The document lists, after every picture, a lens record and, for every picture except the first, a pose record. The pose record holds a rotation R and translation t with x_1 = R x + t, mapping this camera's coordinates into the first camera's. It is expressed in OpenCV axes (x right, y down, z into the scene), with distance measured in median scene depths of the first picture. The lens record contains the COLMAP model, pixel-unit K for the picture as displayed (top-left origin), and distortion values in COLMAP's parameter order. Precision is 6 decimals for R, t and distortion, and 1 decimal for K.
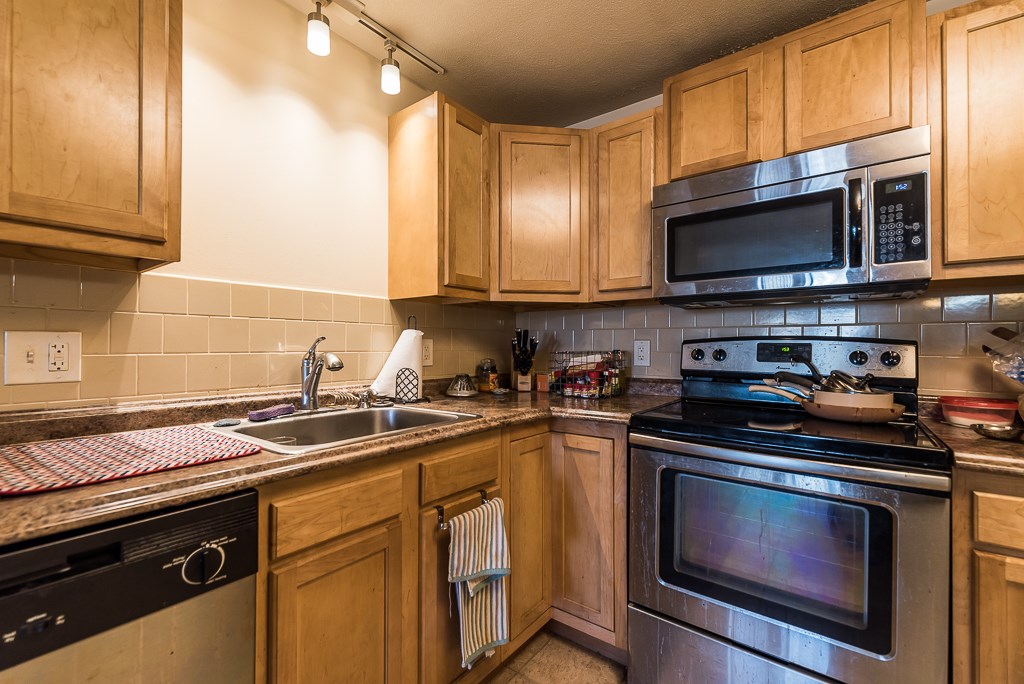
lens RADIAL K [[437.7, 0, 512.0], [0, 437.7, 342.0], [0, 0, 1]] dist [0.002231, -0.000011]
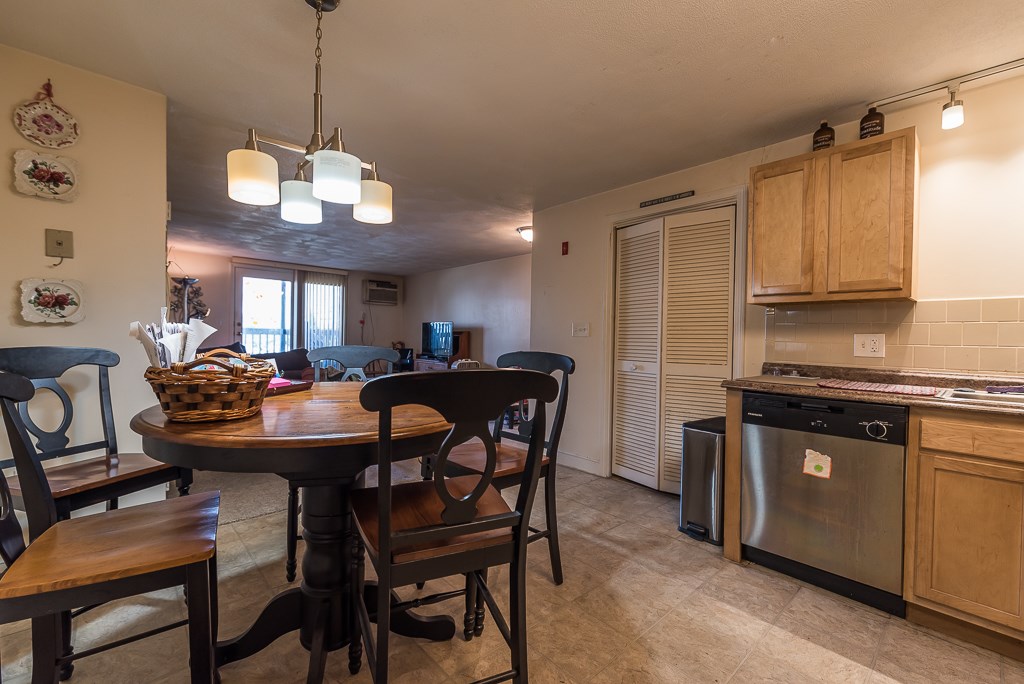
lens RADIAL K [[437.7, 0, 512.0], [0, 437.7, 342.0], [0, 0, 1]] dist [0.002231, -0.000011]
pose [[-0.179779, 0.000720, -0.983707, 0.927823], [-0.011791, 0.999926, 0.002886, 0.020915], [0.983636, 0.012118, -0.179758, -0.244220]]
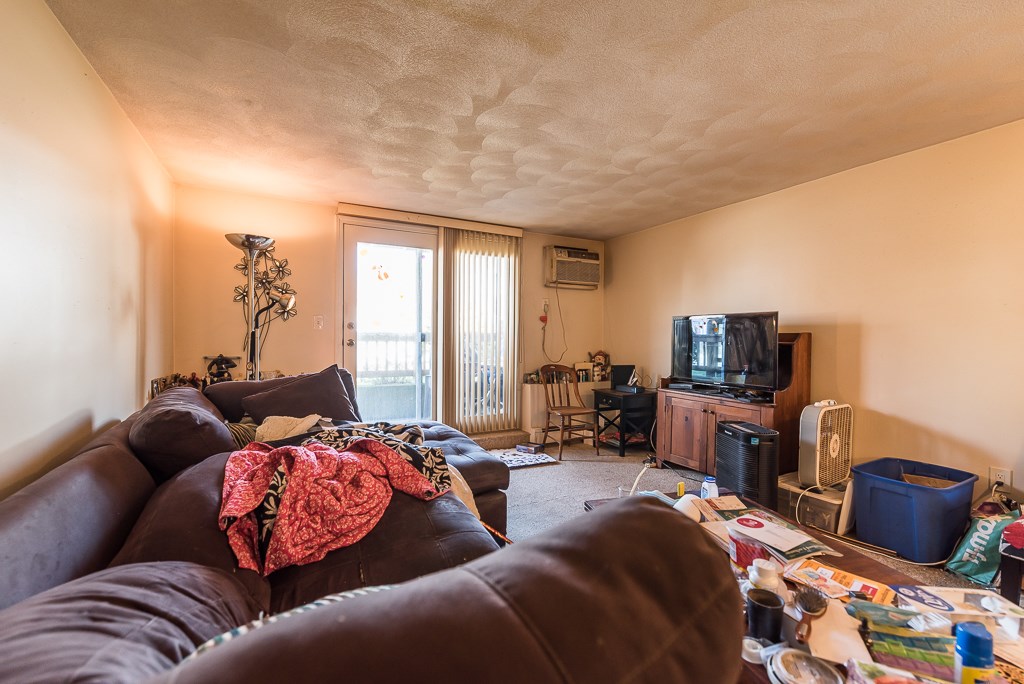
lens RADIAL K [[437.7, 0, 512.0], [0, 437.7, 342.0], [0, 0, 1]] dist [0.002231, -0.000011]
pose [[-0.421524, 0.004459, -0.906806, -1.042712], [-0.003372, 0.999973, 0.006485, -0.039849], [0.906811, 0.005792, -0.421498, -1.858776]]
